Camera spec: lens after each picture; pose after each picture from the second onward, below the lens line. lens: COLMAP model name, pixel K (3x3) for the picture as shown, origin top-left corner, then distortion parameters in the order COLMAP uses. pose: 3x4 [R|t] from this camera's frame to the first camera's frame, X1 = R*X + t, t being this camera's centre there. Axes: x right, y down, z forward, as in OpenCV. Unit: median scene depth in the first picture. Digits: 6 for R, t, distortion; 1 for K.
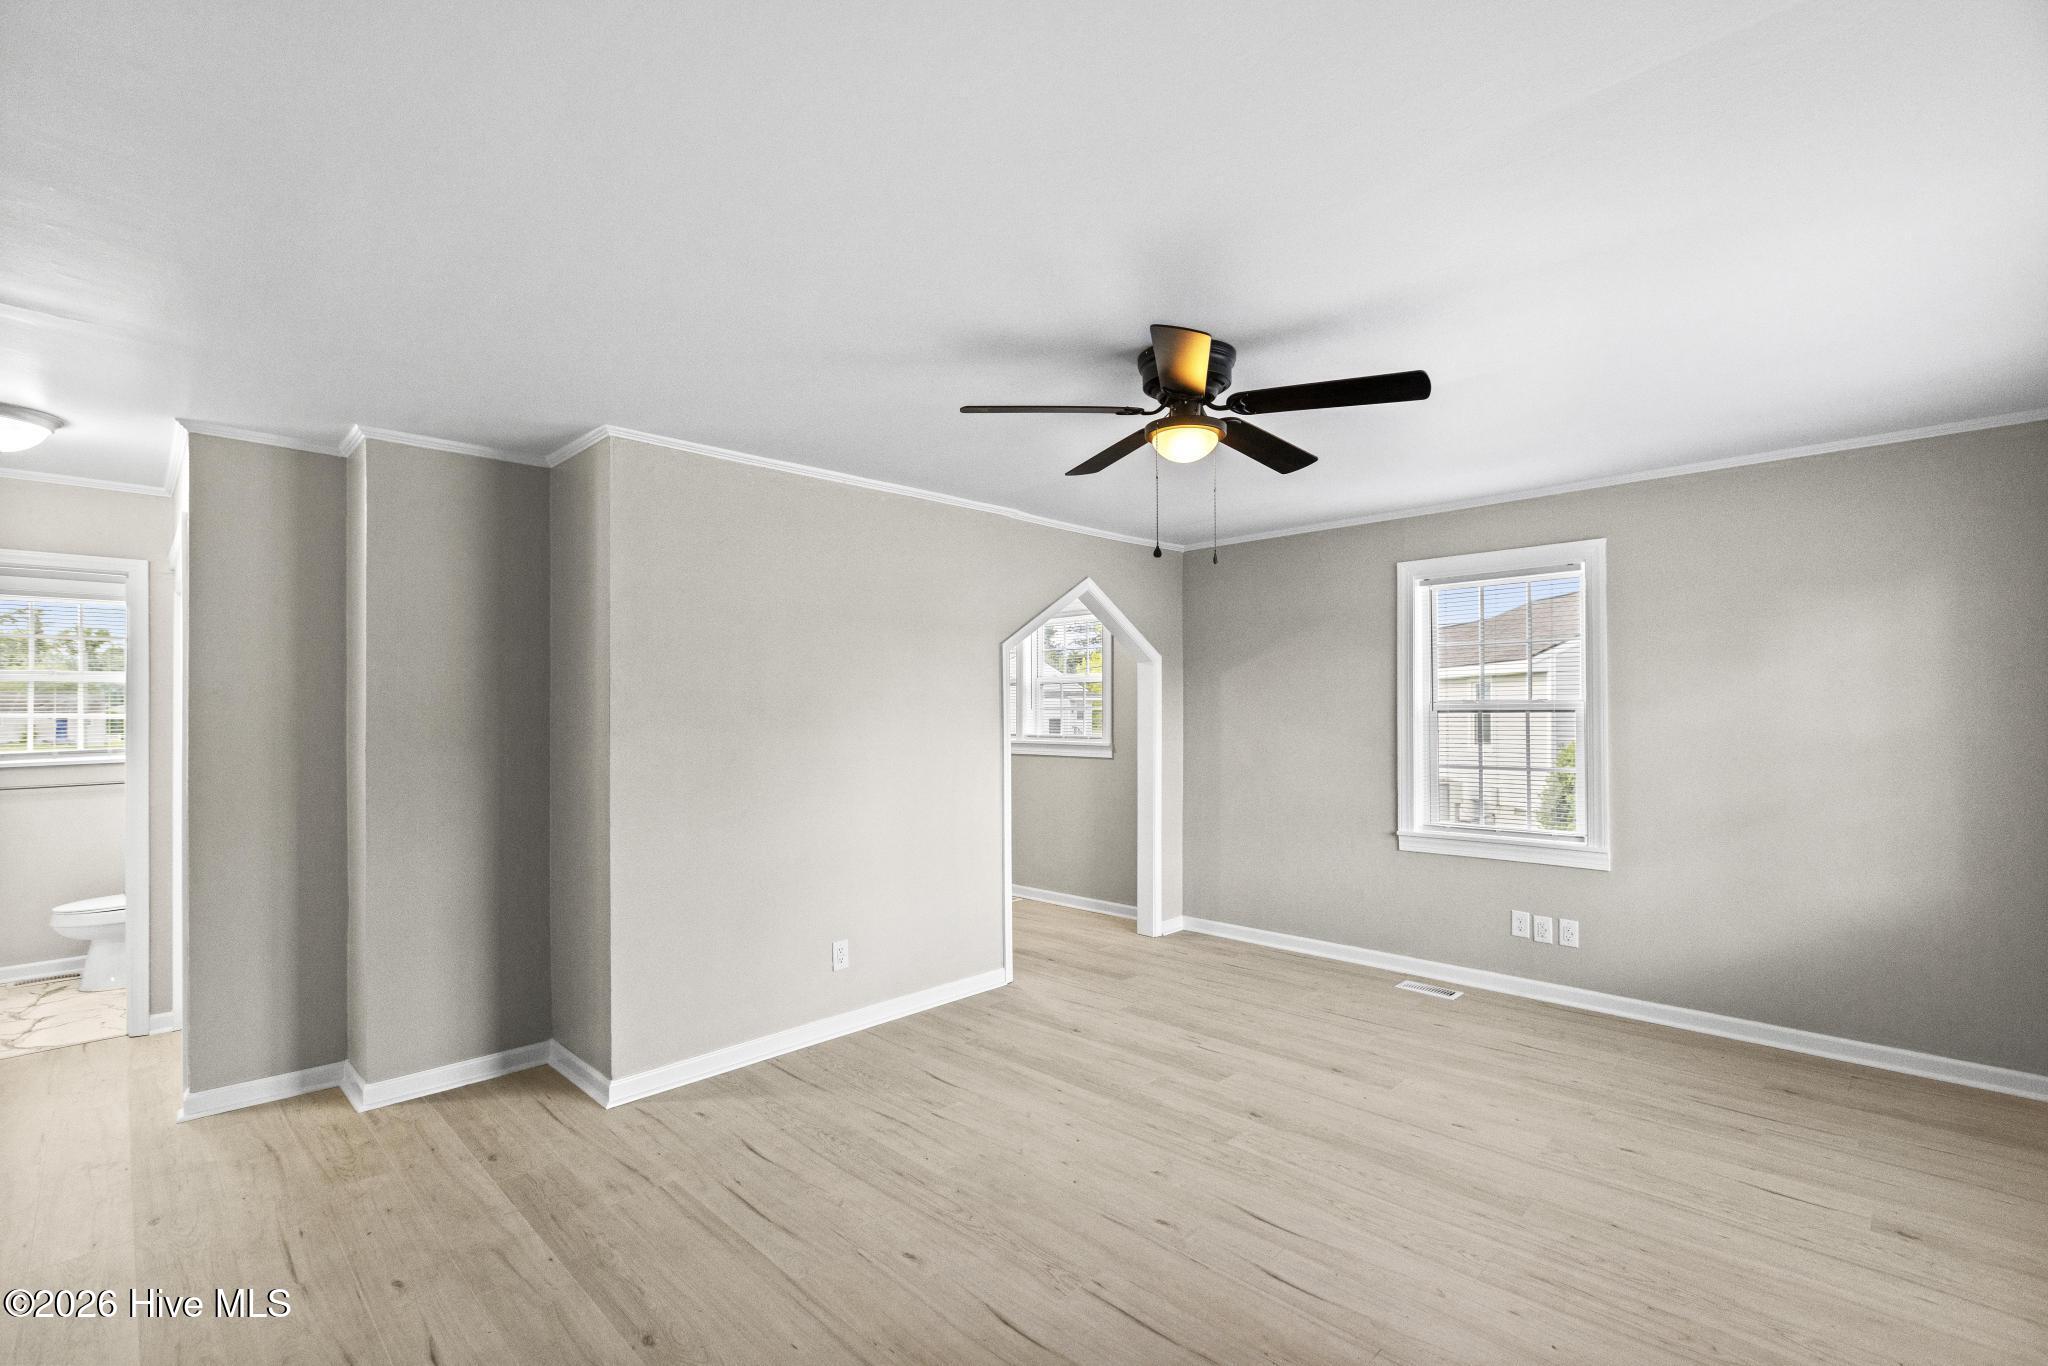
lens RADIAL K [[920.0, 0, 1026.0], [0, 920.0, 711.8], [0, 0, 1]] dist [-0.002434, -0.000198]
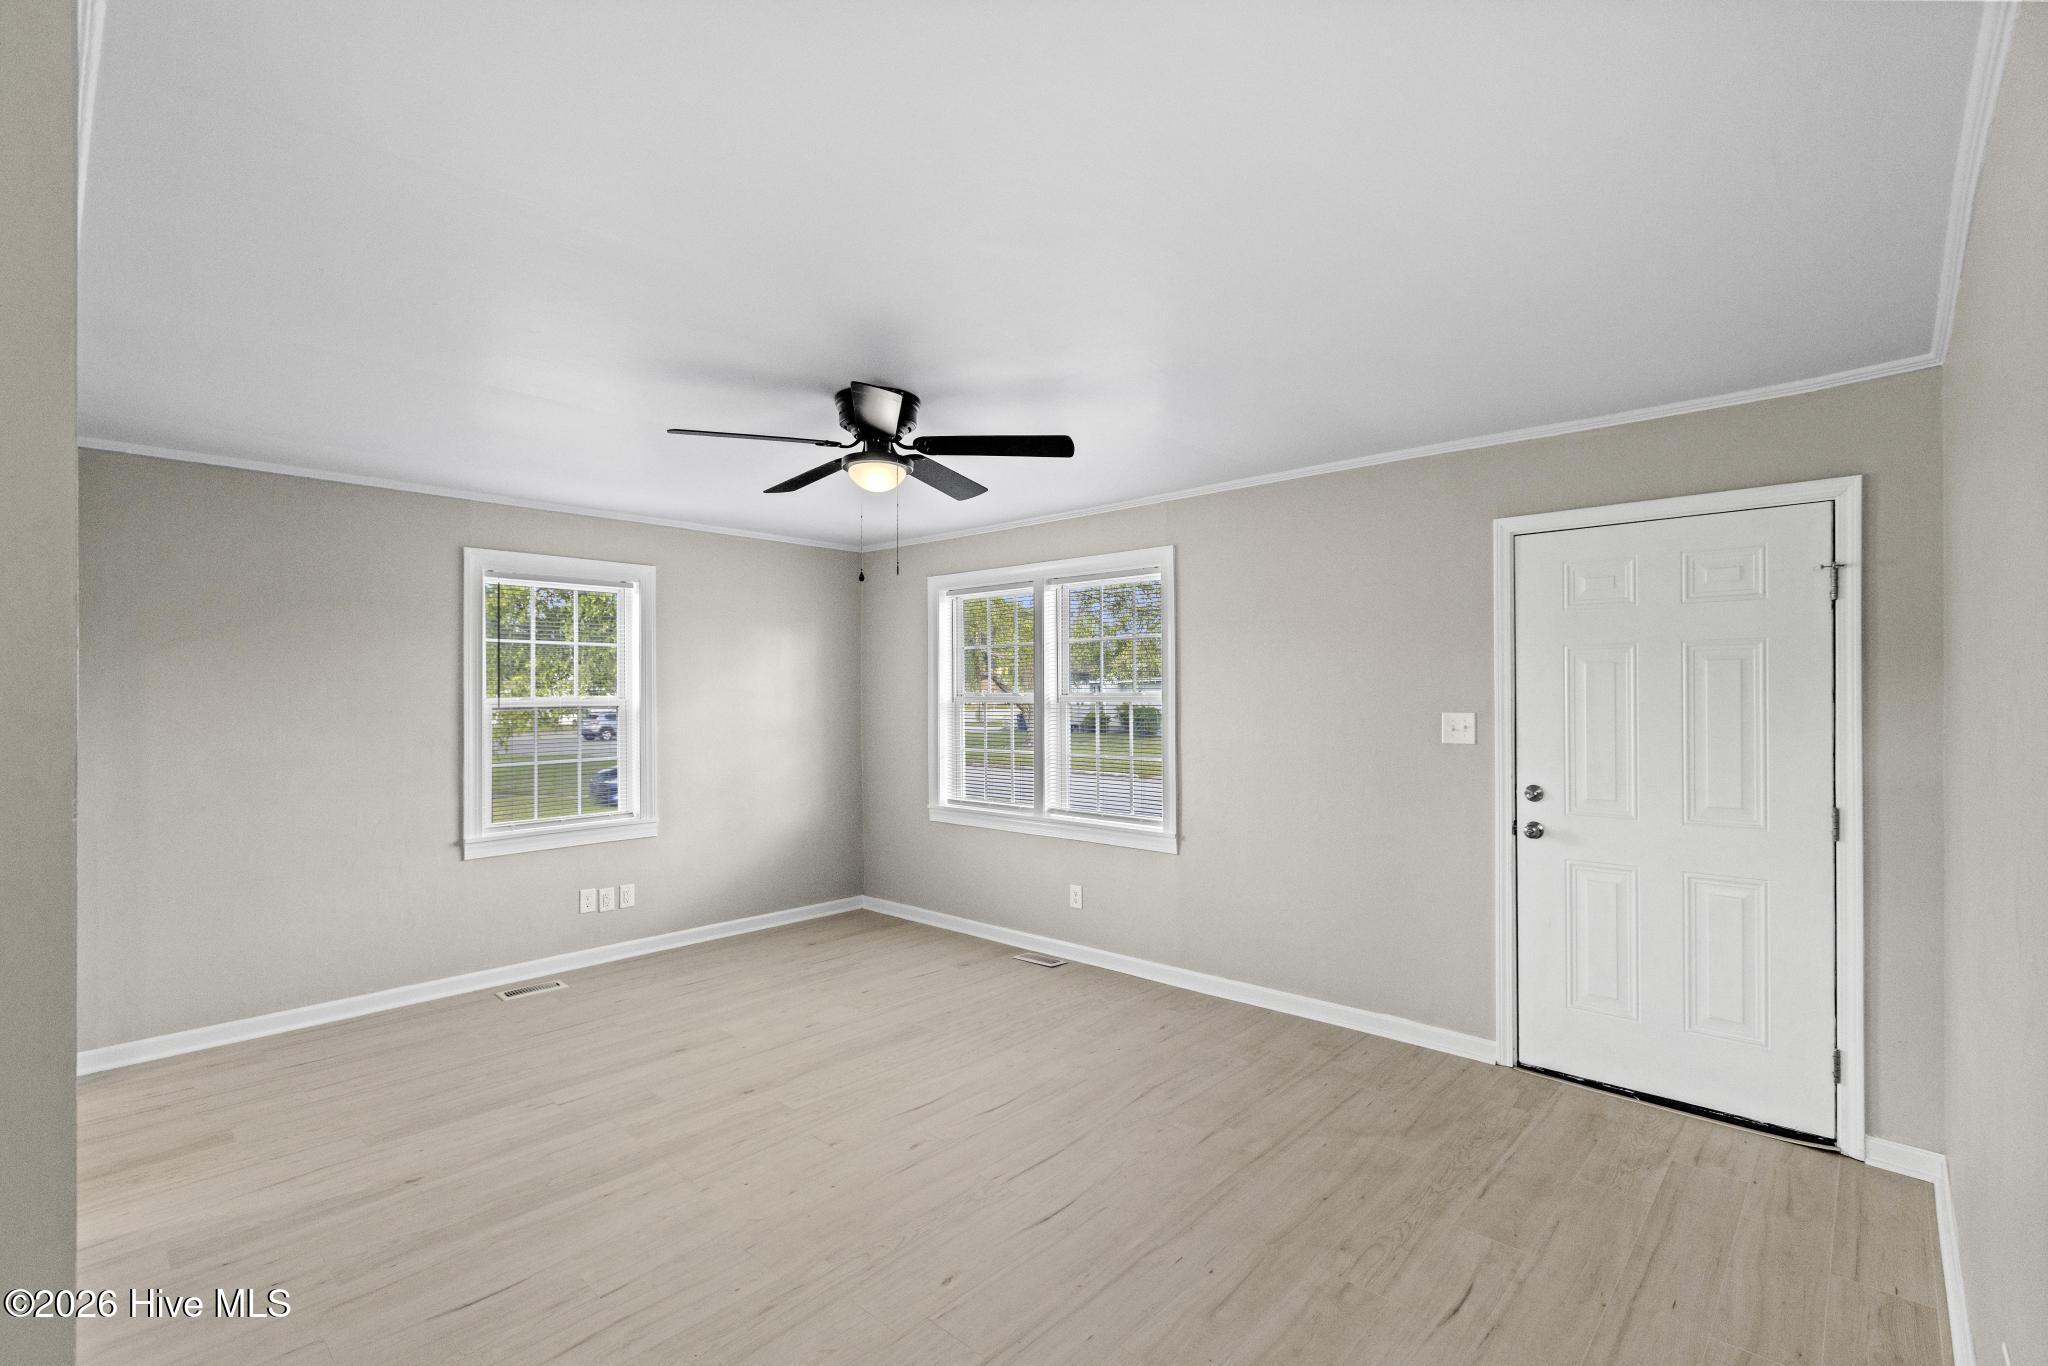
lens RADIAL K [[922.3, 0, 1037.7], [0, 922.3, 689.6], [0, 0, 1]] dist [-0.000753, -0.000707]
pose [[-0.041953, 0.007463, 0.999092, -0.672007], [0.008616, 0.999938, -0.007108, -0.010371], [-0.999082, 0.008310, -0.042014, 0.577347]]
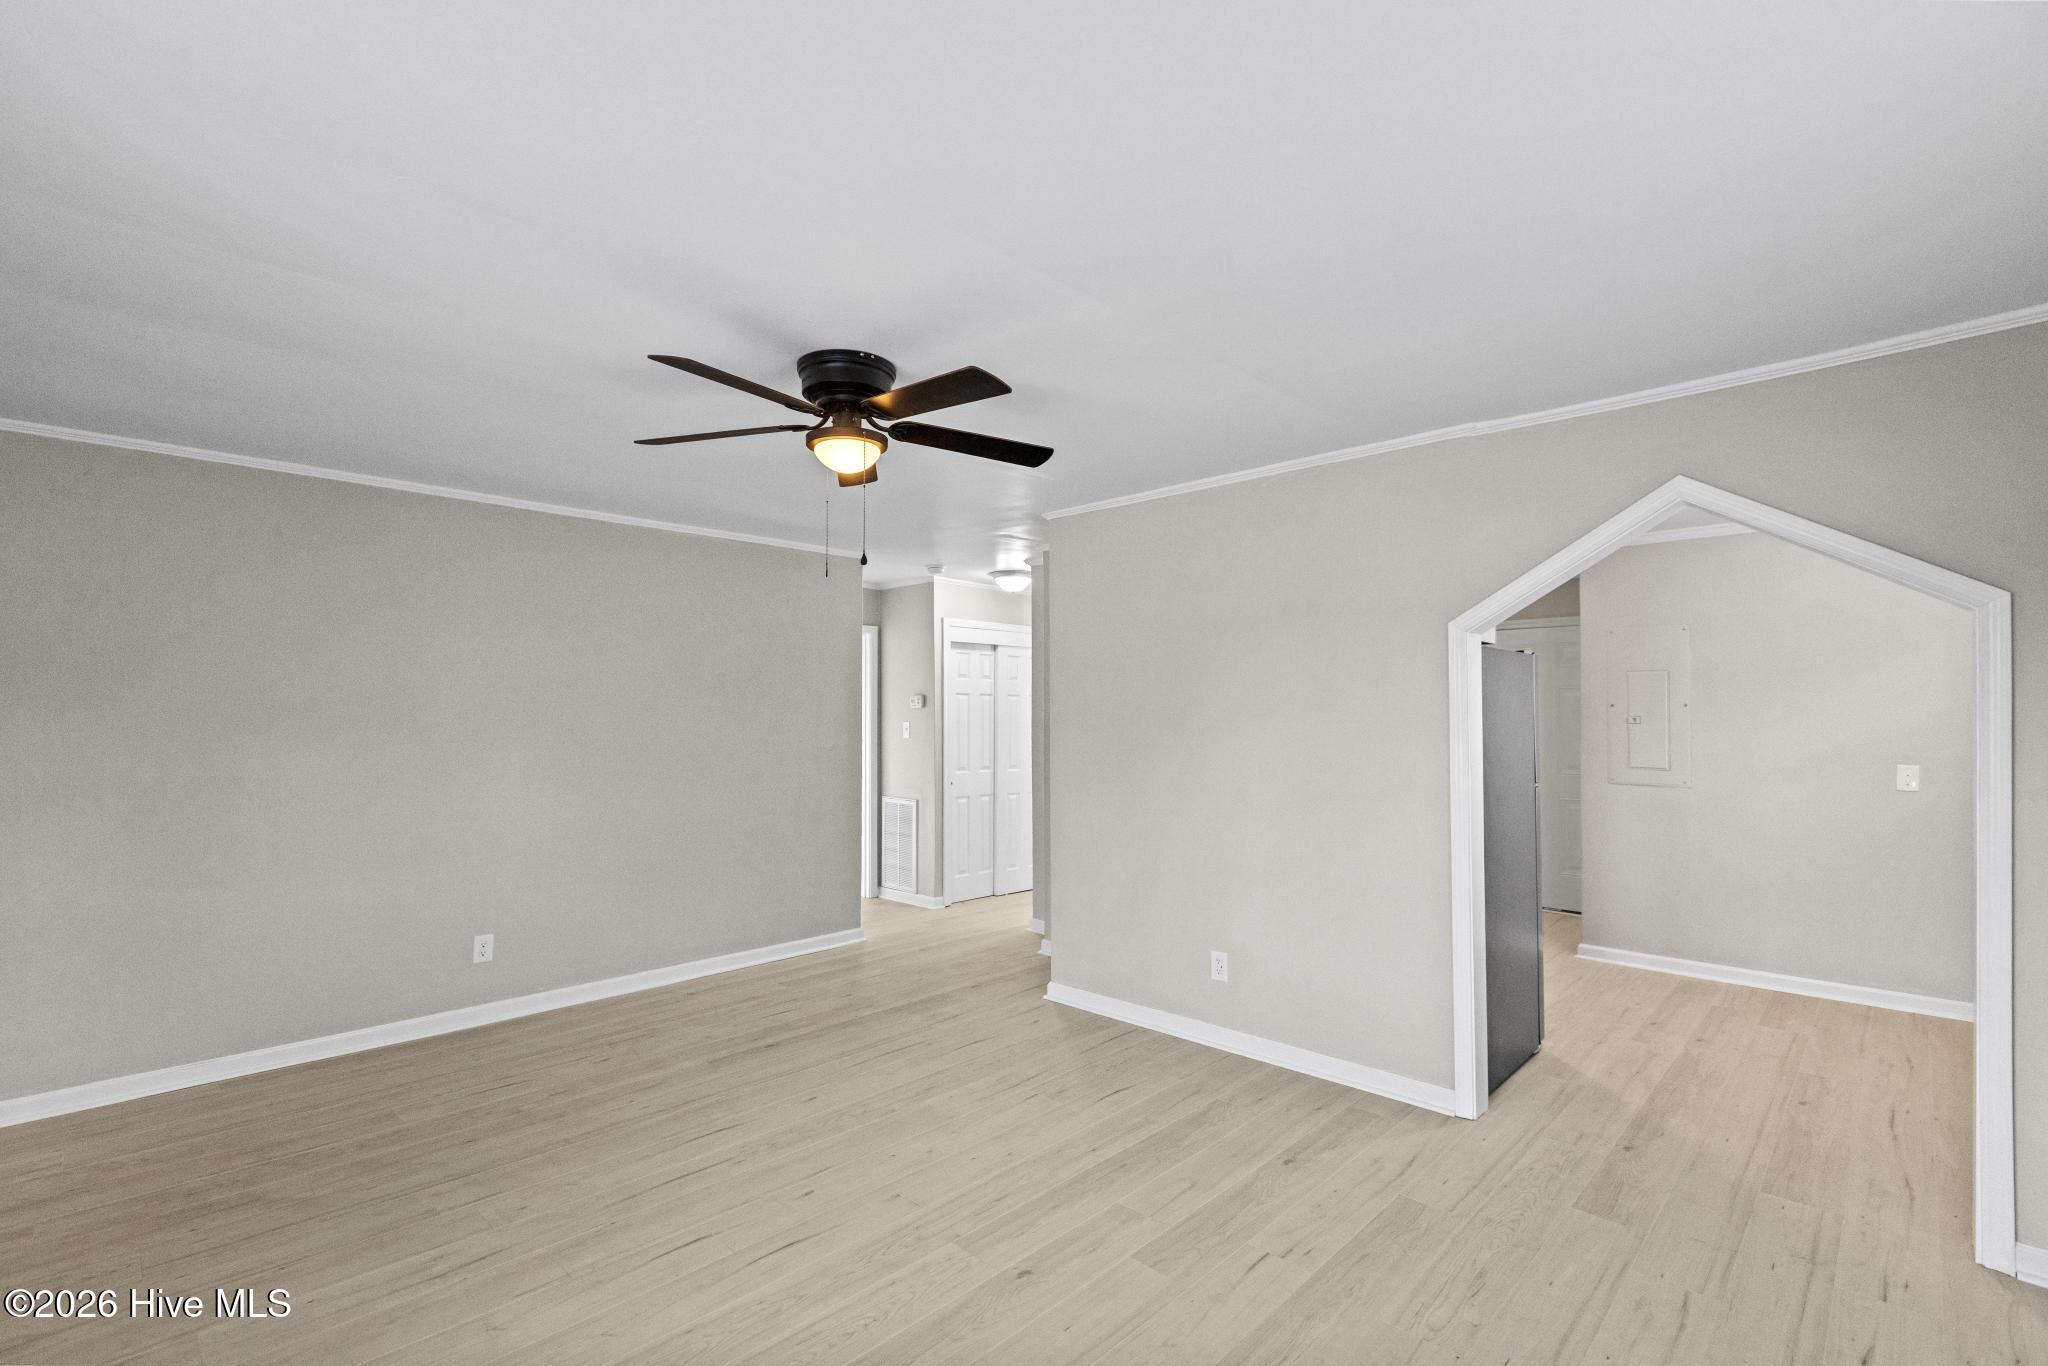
lens RADIAL K [[910.2, 0, 1035.2], [0, 910.2, 712.3], [0, 0, 1]] dist [-0.000632, -0.000014]
pose [[0.013830, -0.000080, -0.999904, 0.792397], [-0.004365, 0.999990, -0.000140, -0.006279], [0.999895, 0.004367, 0.013829, 0.812055]]
